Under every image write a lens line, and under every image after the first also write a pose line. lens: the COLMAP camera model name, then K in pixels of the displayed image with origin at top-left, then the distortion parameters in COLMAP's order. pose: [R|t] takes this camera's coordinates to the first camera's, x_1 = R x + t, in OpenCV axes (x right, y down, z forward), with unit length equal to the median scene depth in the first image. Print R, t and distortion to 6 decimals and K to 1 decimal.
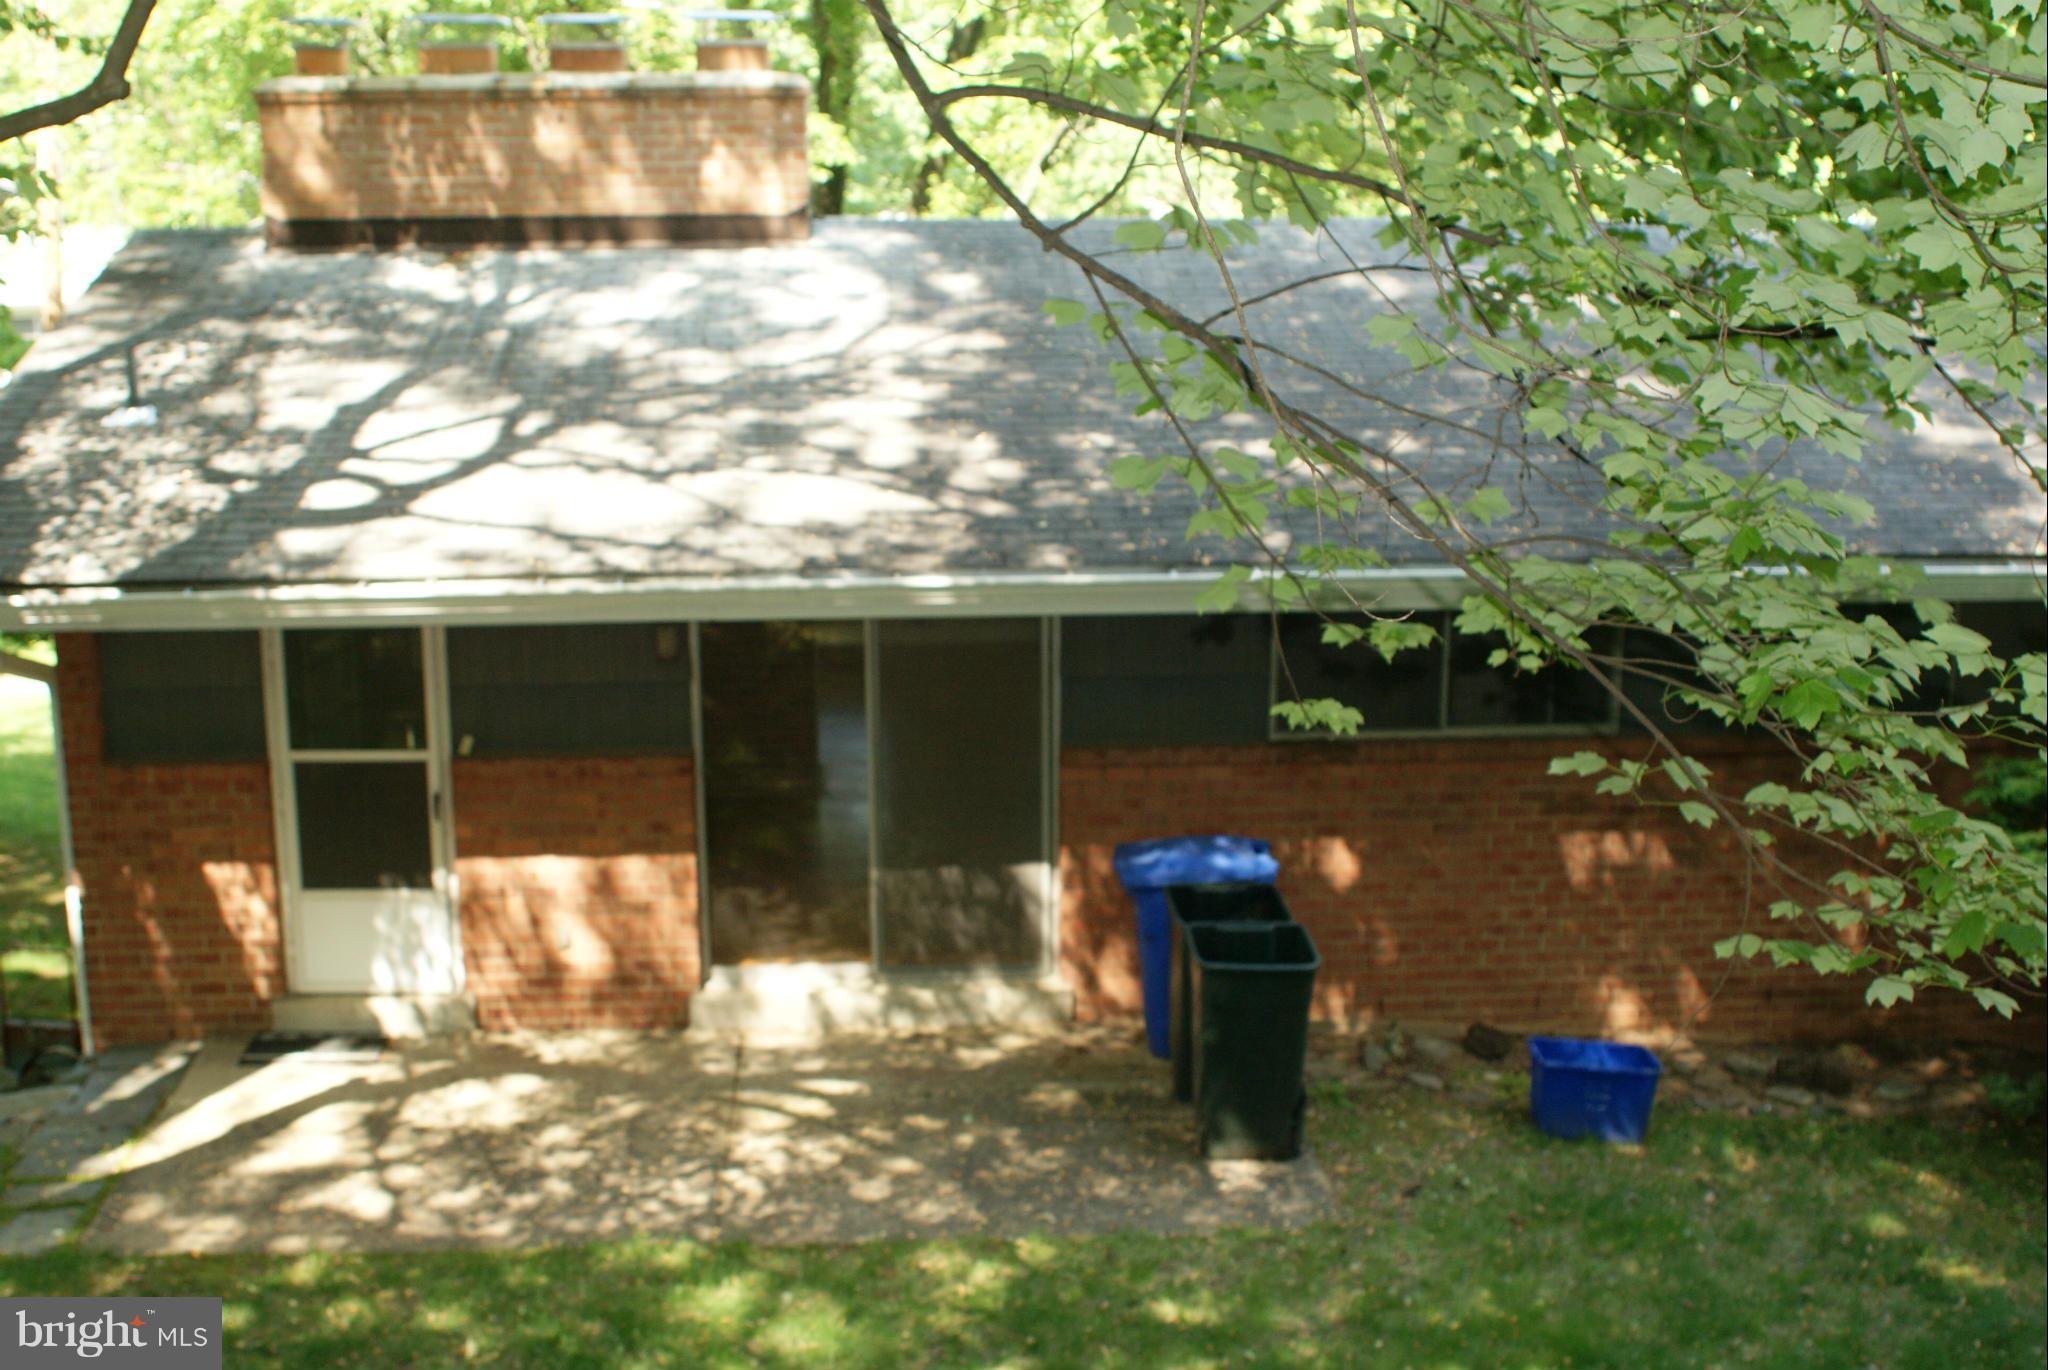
lens RADIAL K [[2502.8, 0, 1024.0], [0, 2502.8, 685.0], [0, 0, 1]] dist [-0.101776, -0.038187]
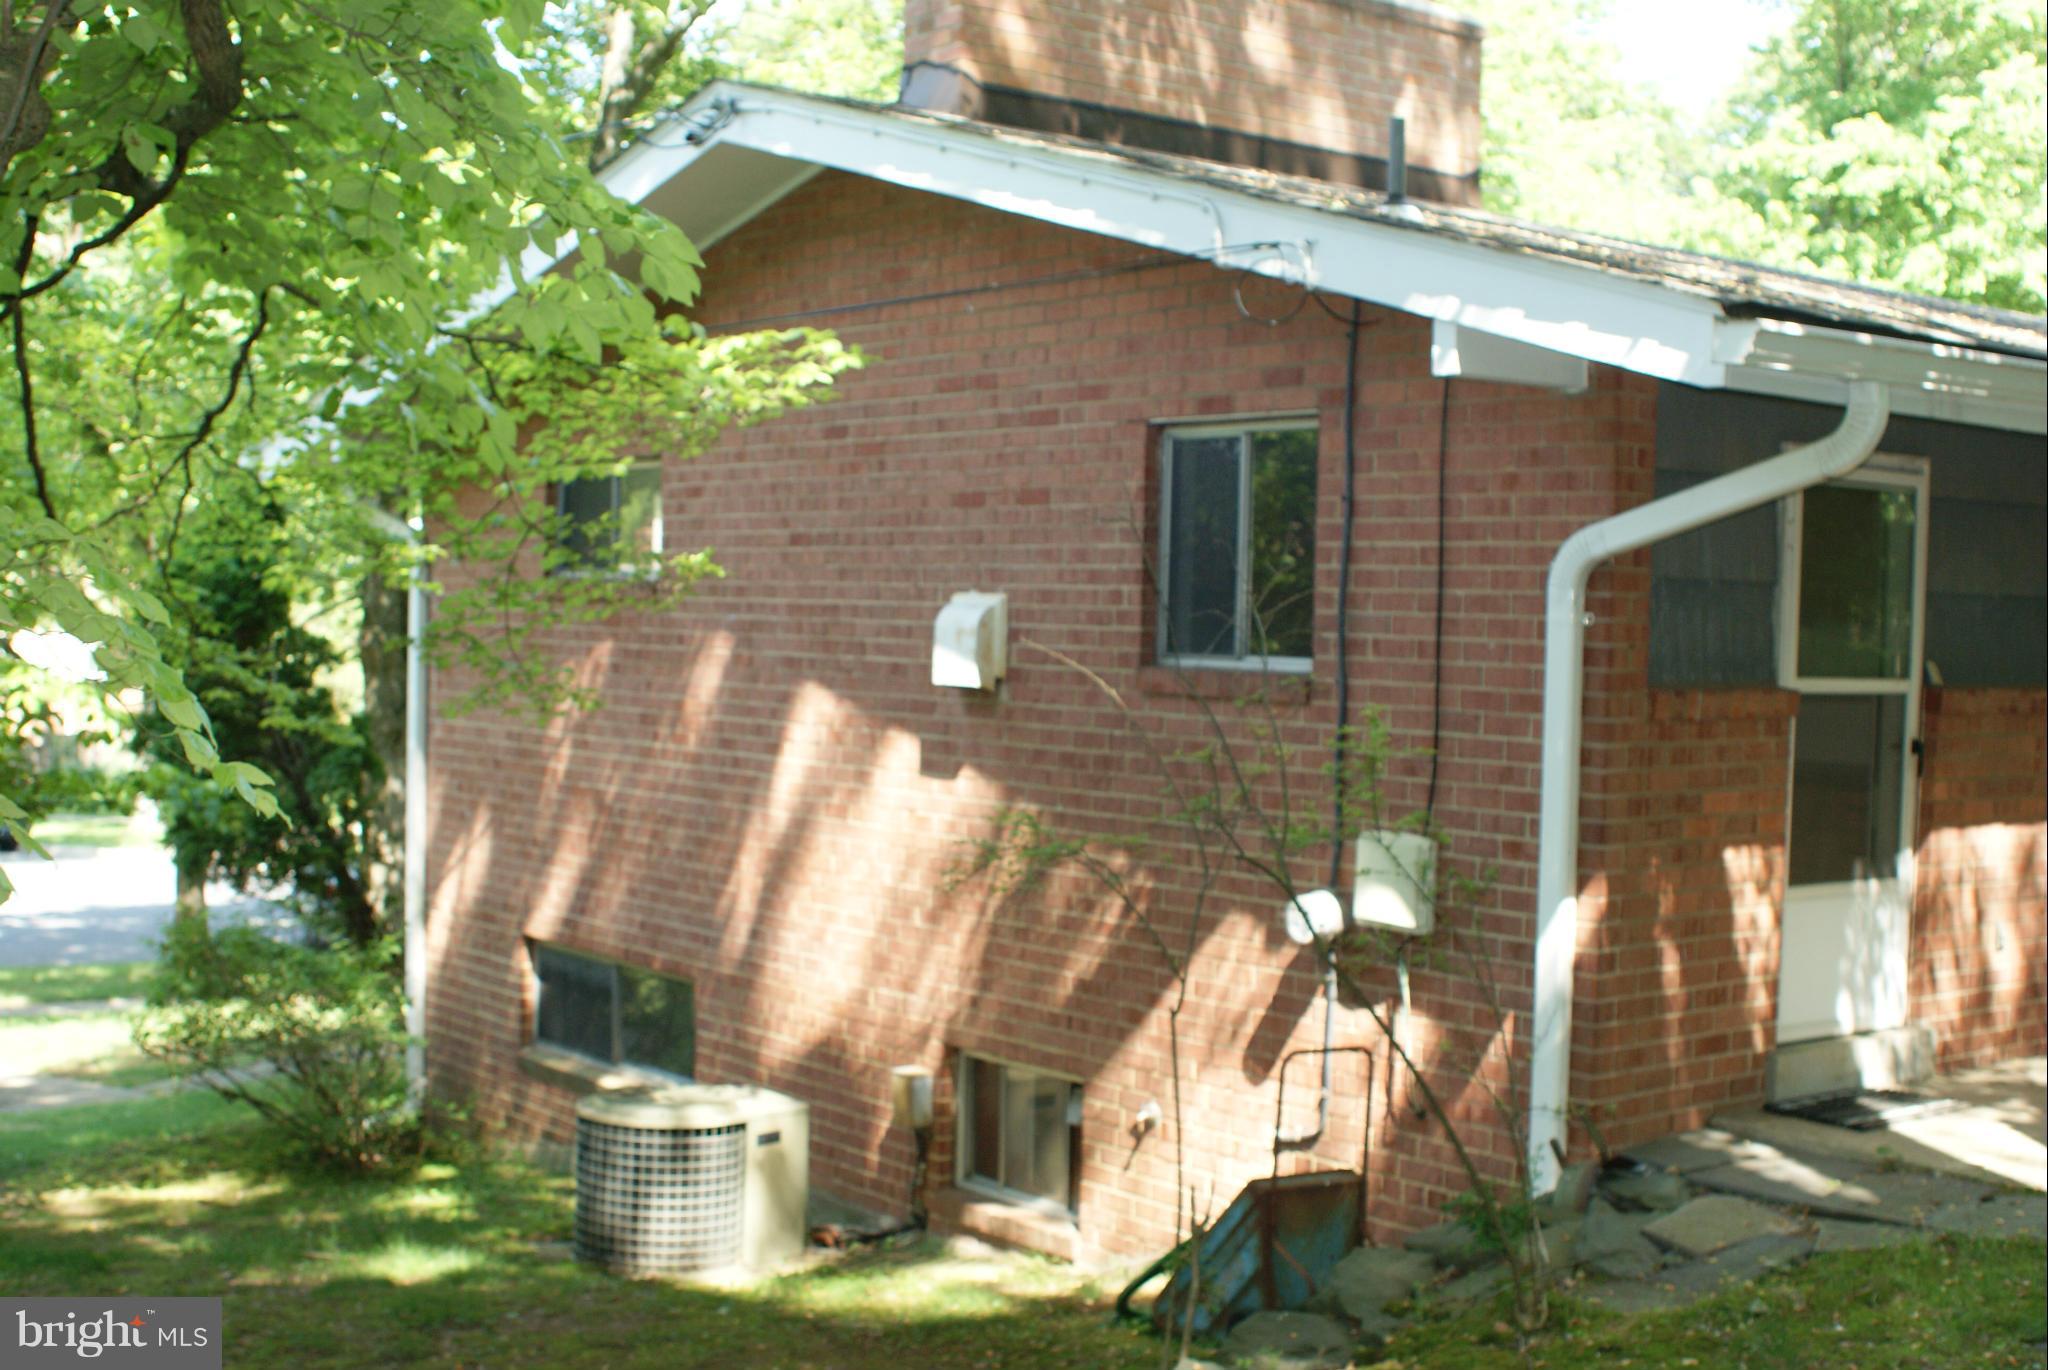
lens RADIAL K [[2502.8, 0, 1024.0], [0, 2502.8, 685.0], [0, 0, 1]] dist [-0.101776, -0.038187]
pose [[0.820067, 0.004586, 0.572249, -0.851668], [0.102815, 0.982516, -0.155213, 0.111607], [-0.562955, 0.186121, 0.805258, 0.556927]]
